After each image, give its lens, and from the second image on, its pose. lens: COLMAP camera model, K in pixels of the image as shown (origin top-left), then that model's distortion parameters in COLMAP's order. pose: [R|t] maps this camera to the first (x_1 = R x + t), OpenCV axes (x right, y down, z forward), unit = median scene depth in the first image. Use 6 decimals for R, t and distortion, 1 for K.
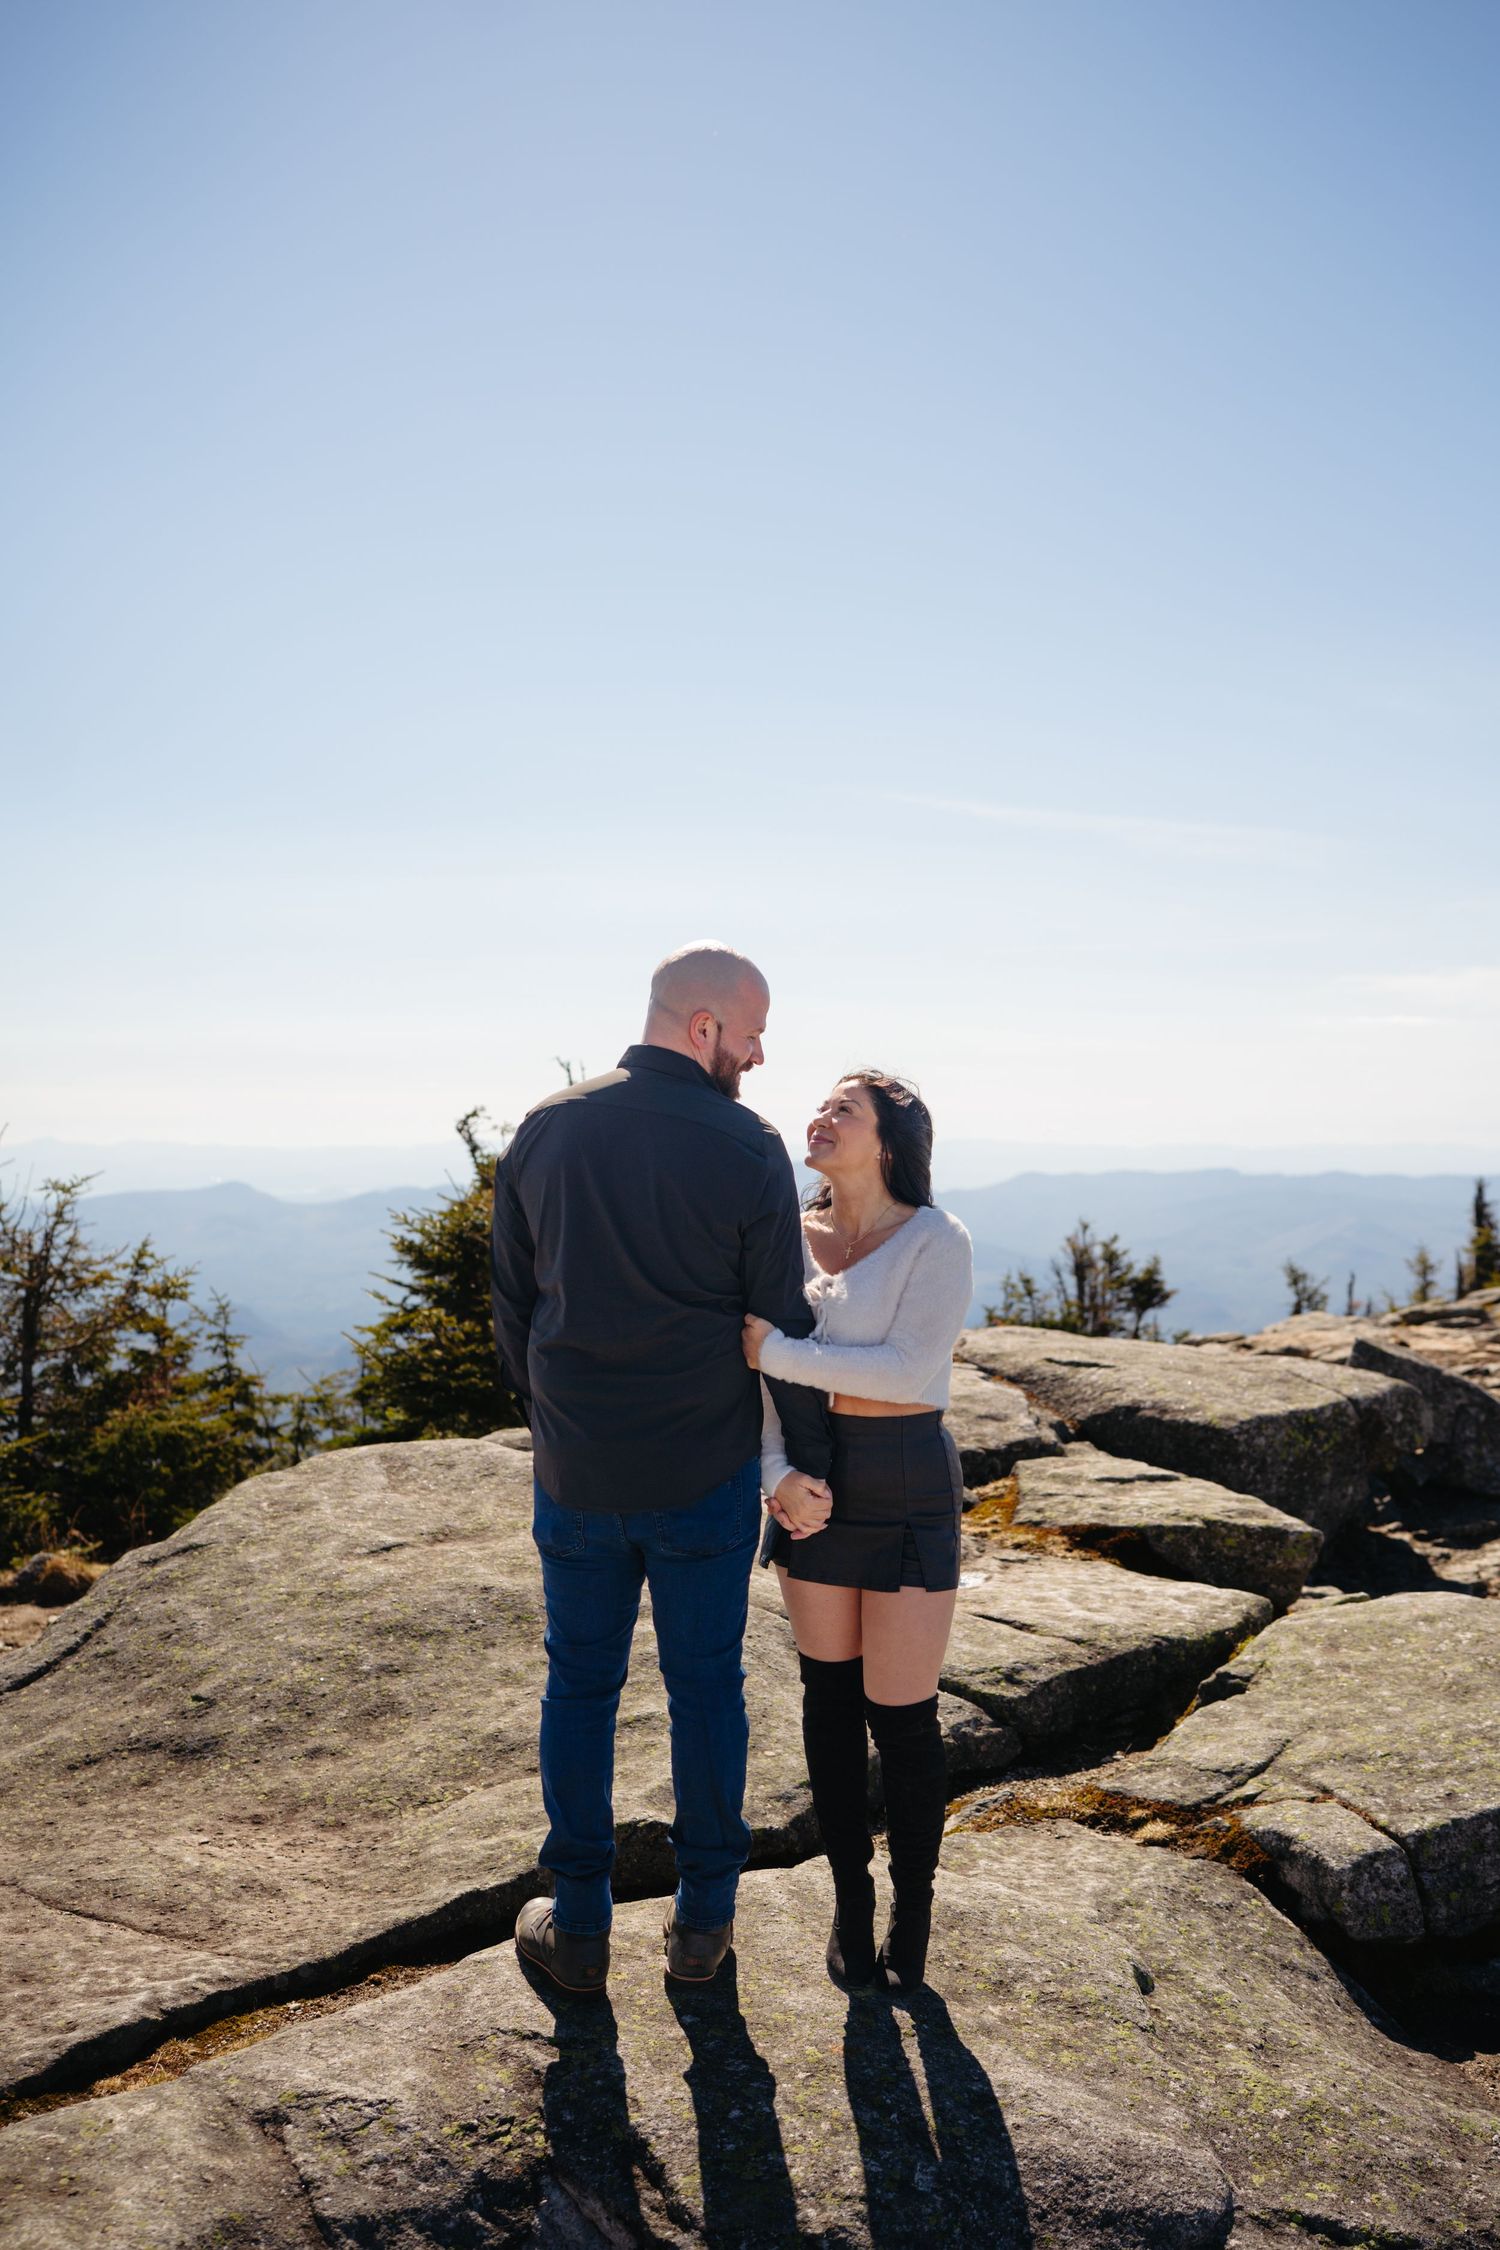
lens RADIAL K [[2108.5, 0, 746.8], [0, 2108.5, 1127.5], [0, 0, 1]] dist [0.001585, 0.000000]
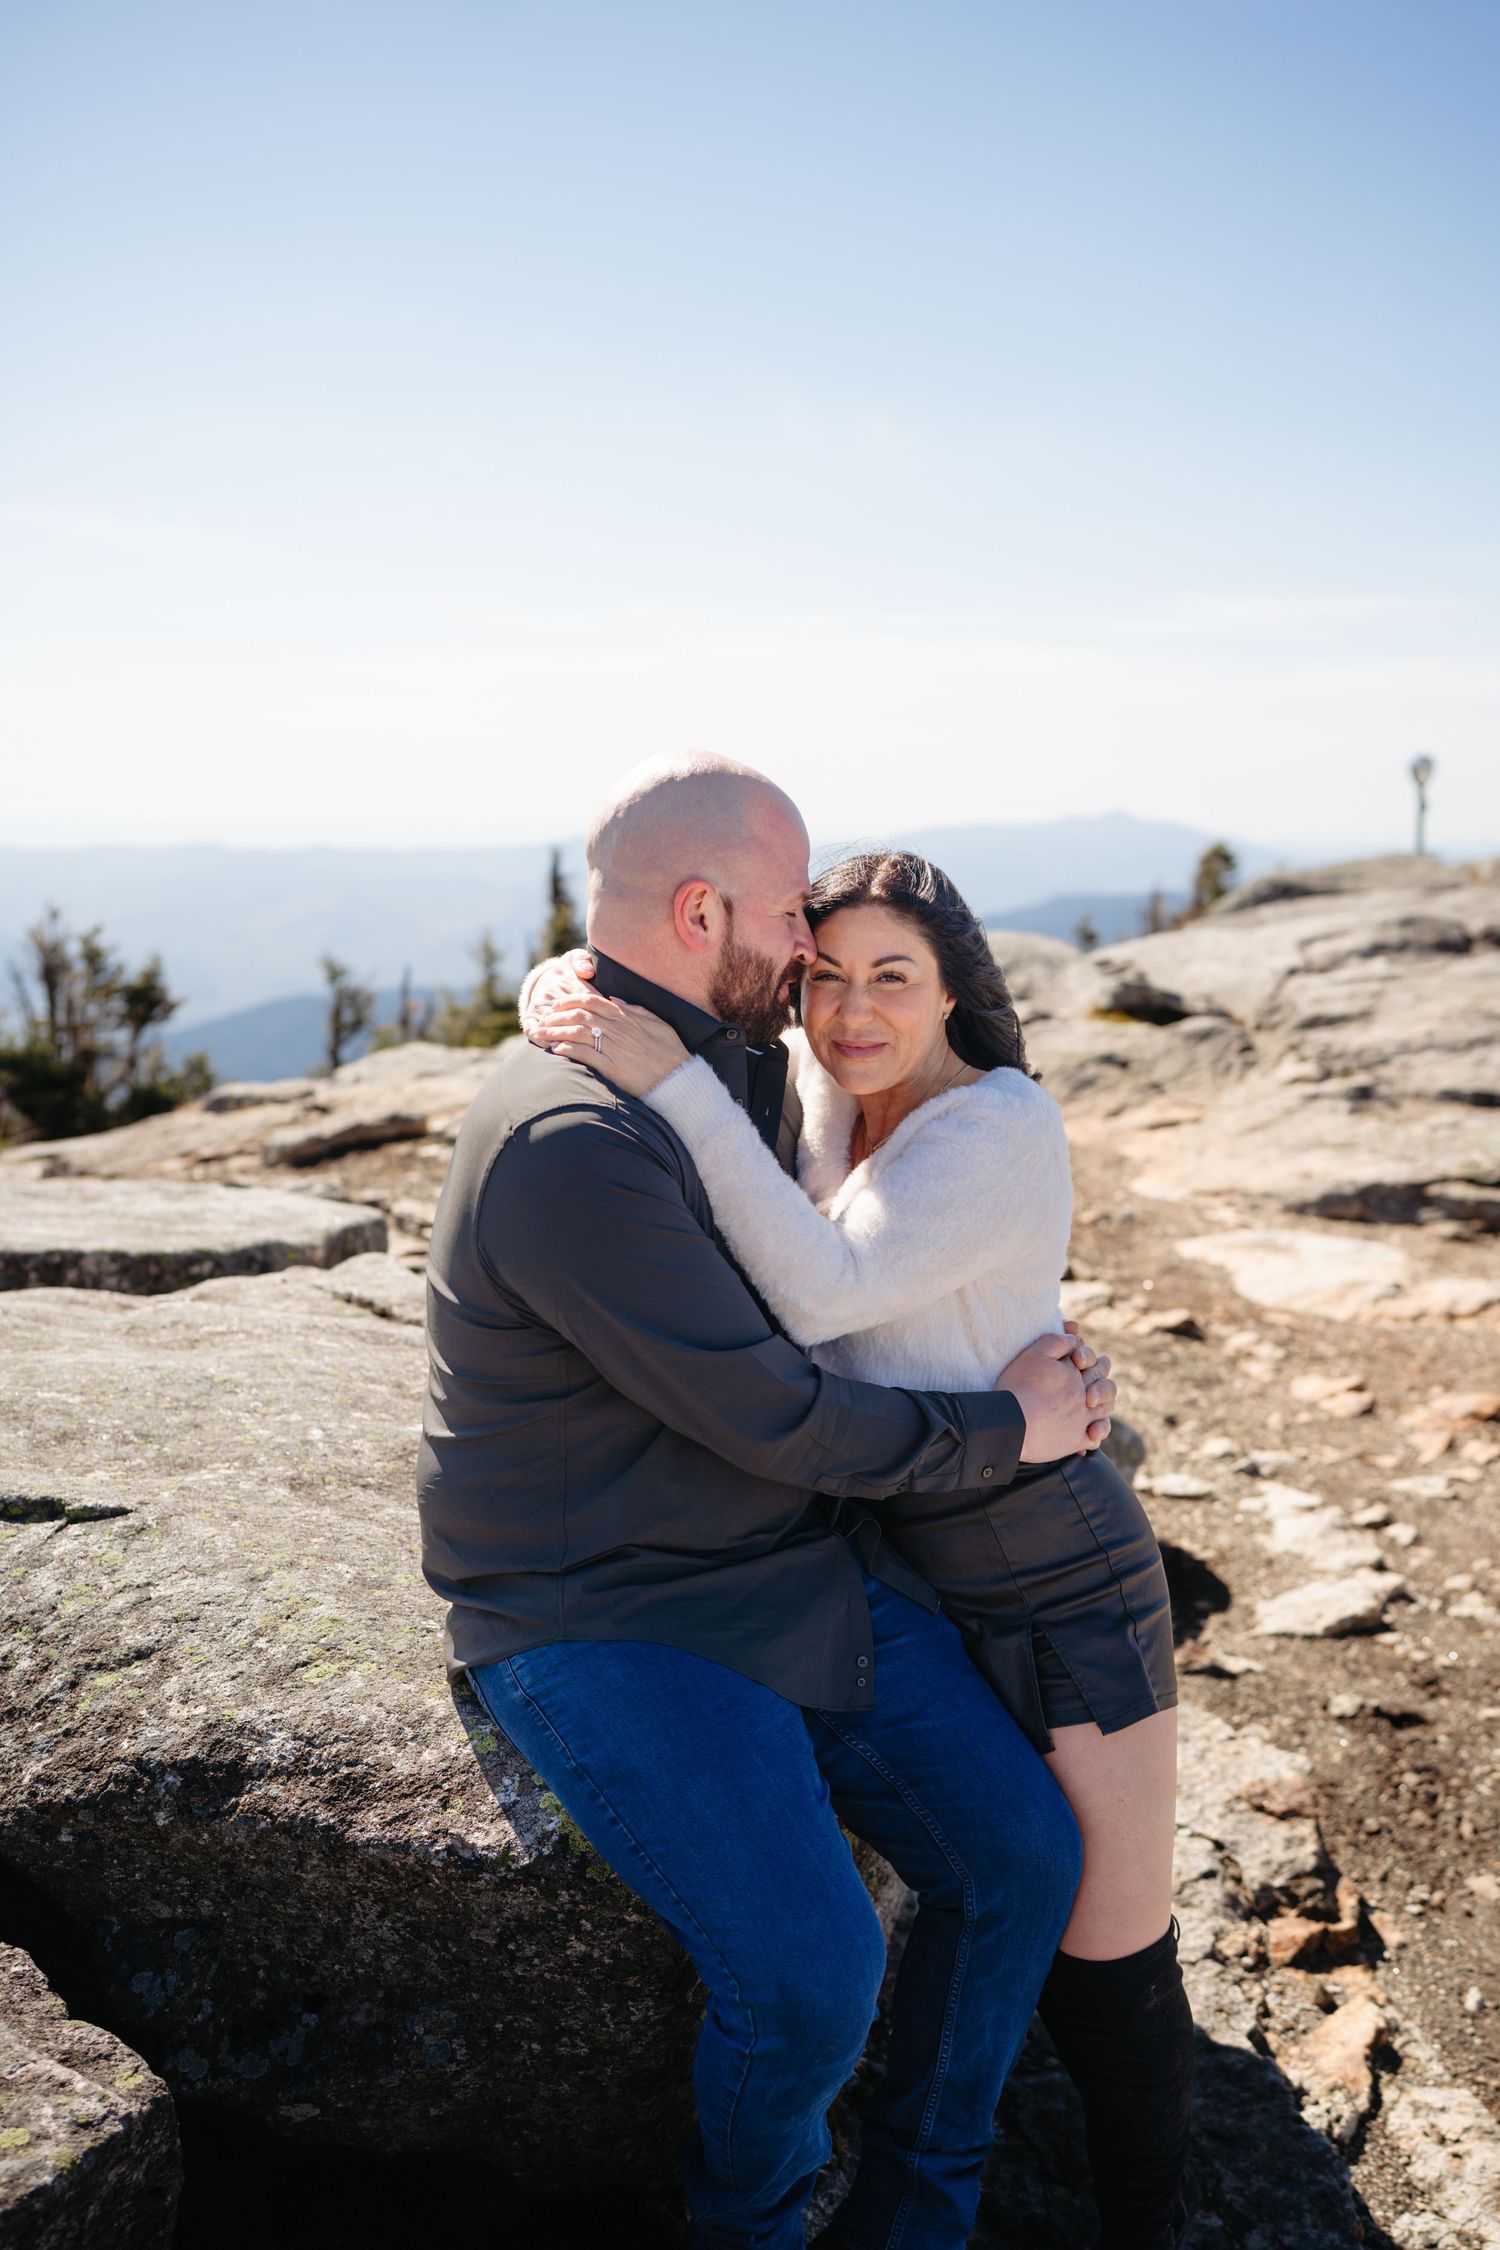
lens RADIAL K [[2108.5, 0, 727.9], [0, 2108.5, 1136.7], [0, 0, 1]] dist [0.001585, 0.000000]
pose [[0.895023, -0.063131, 0.441529, 0.044728], [-0.007110, 0.987787, 0.155648, 0.008698], [-0.445963, -0.142448, 0.883643, 0.257204]]
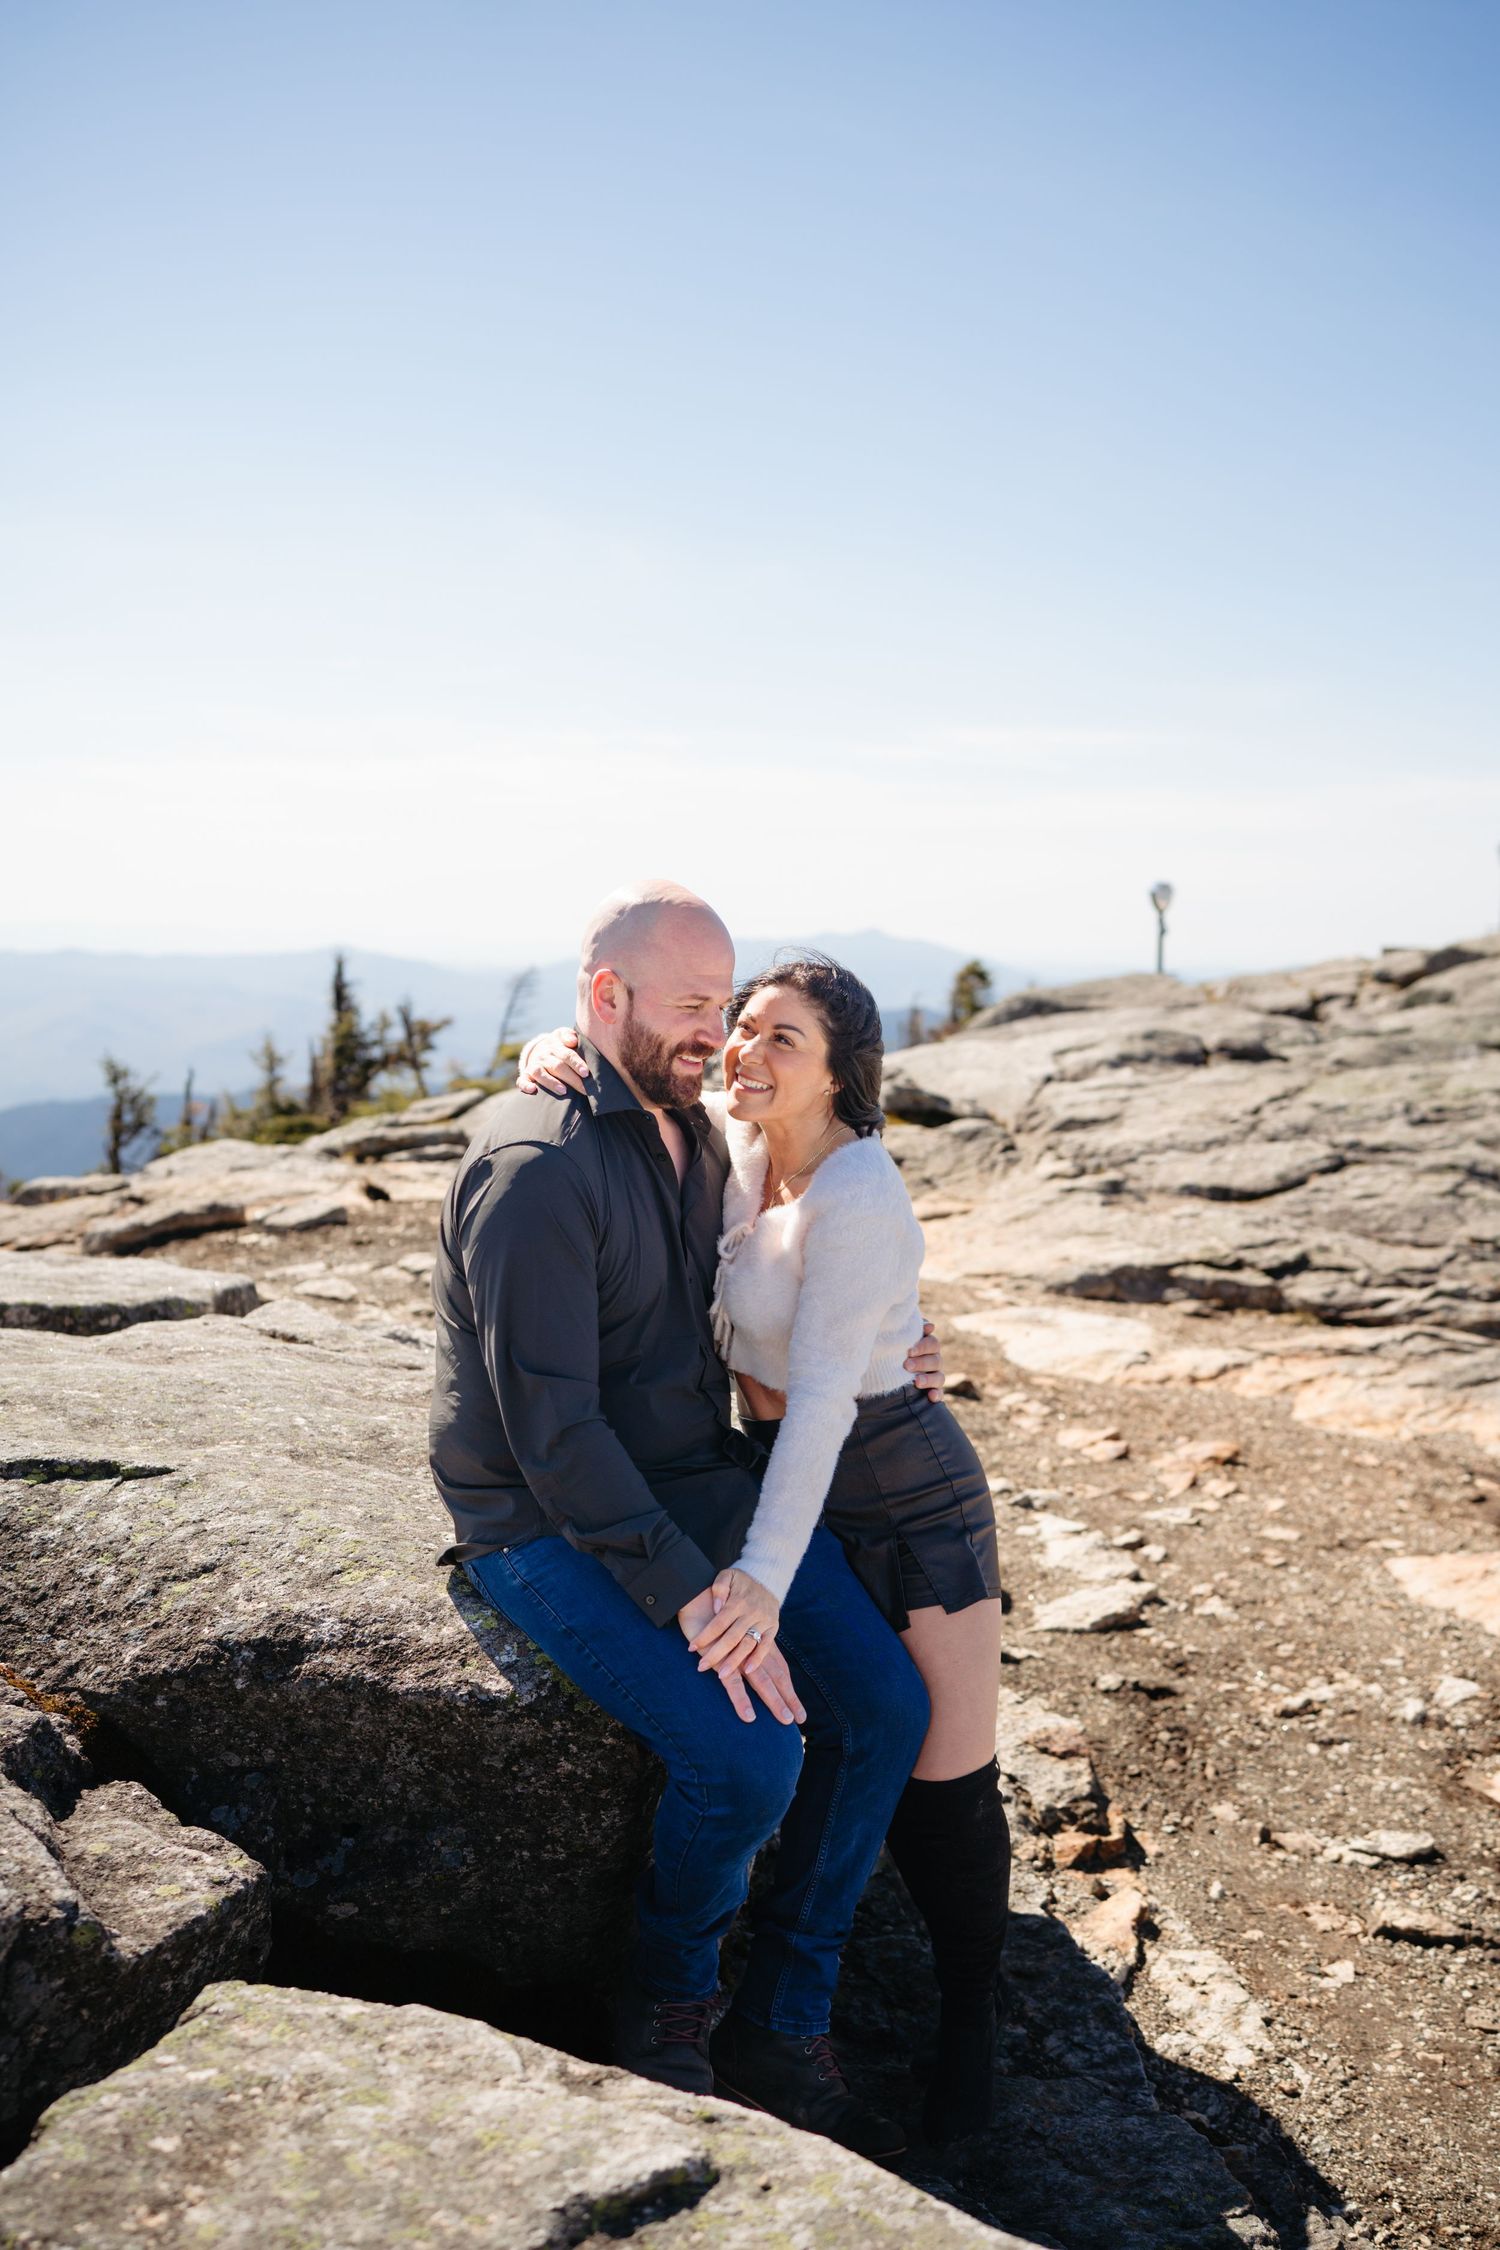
lens RADIAL K [[2108.5, 0, 732.9], [0, 2108.5, 1142.2], [0, 0, 1]] dist [0.001585, 0.000000]
pose [[0.837686, -0.035000, 0.545029, 0.024408], [-0.026031, 0.994252, 0.103856, 0.008762], [-0.545531, -0.101186, 0.831960, 0.237104]]
